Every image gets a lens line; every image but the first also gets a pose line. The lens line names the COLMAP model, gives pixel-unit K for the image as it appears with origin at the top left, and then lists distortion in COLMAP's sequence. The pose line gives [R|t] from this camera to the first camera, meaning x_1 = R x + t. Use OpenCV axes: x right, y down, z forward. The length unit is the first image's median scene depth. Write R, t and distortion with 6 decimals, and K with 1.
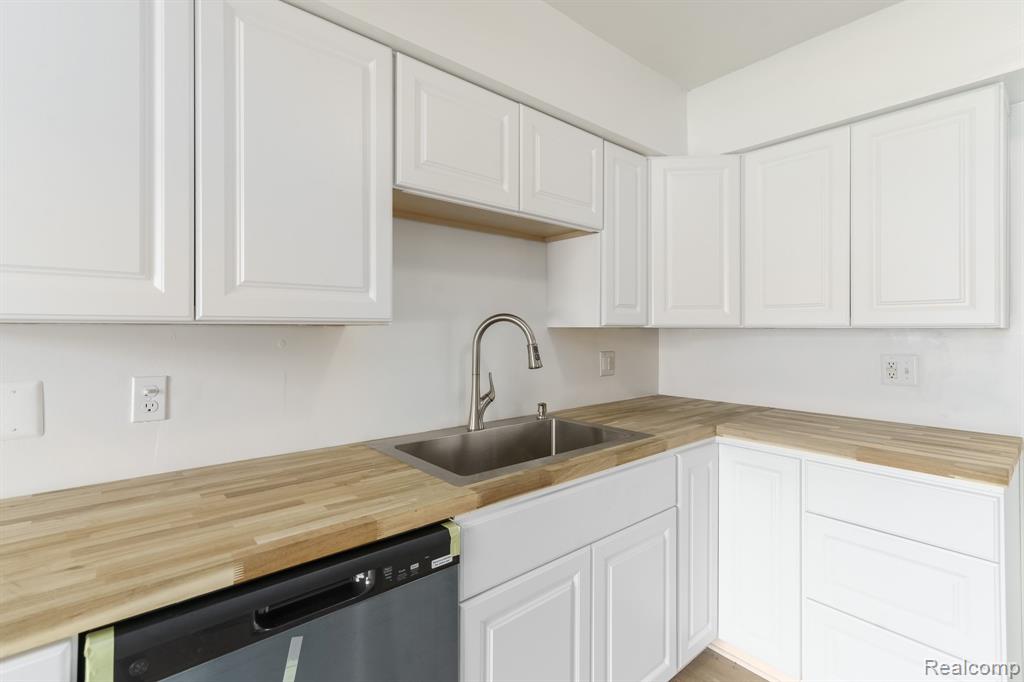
lens RADIAL K [[471.4, 0, 500.4], [0, 471.4, 328.1], [0, 0, 1]] dist [0.015120, -0.001166]
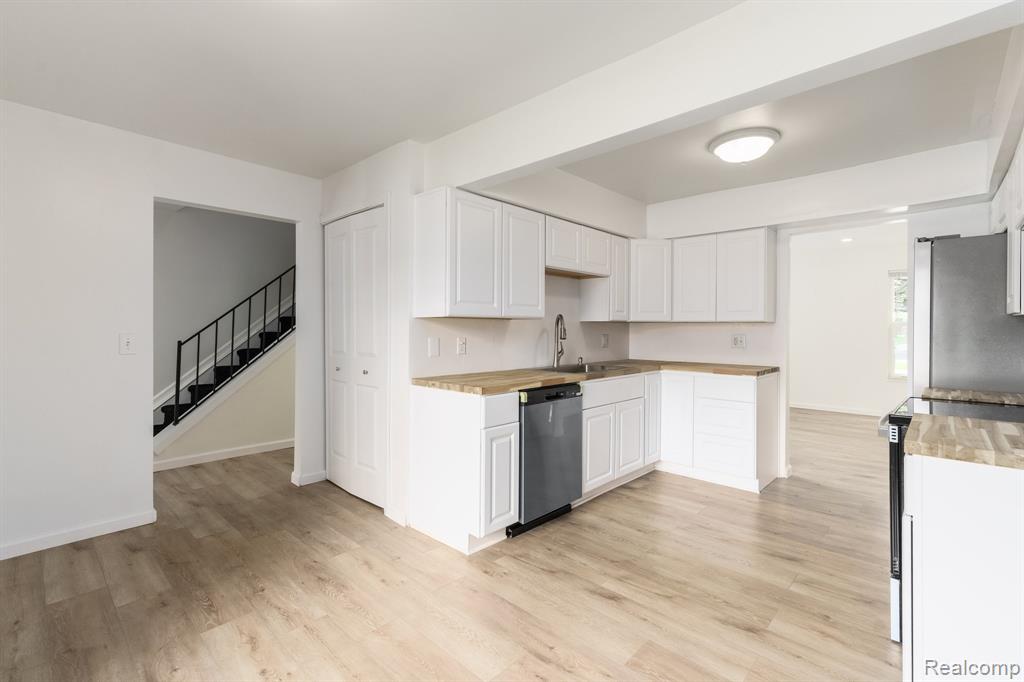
lens RADIAL K [[471.4, 0, 500.4], [0, 471.4, 328.1], [0, 0, 1]] dist [0.015120, -0.001166]
pose [[0.993695, 0.004183, 0.112041, -0.557060], [-0.004798, 0.999975, 0.005218, 0.022574], [-0.112016, -0.005723, 0.993690, -1.153806]]
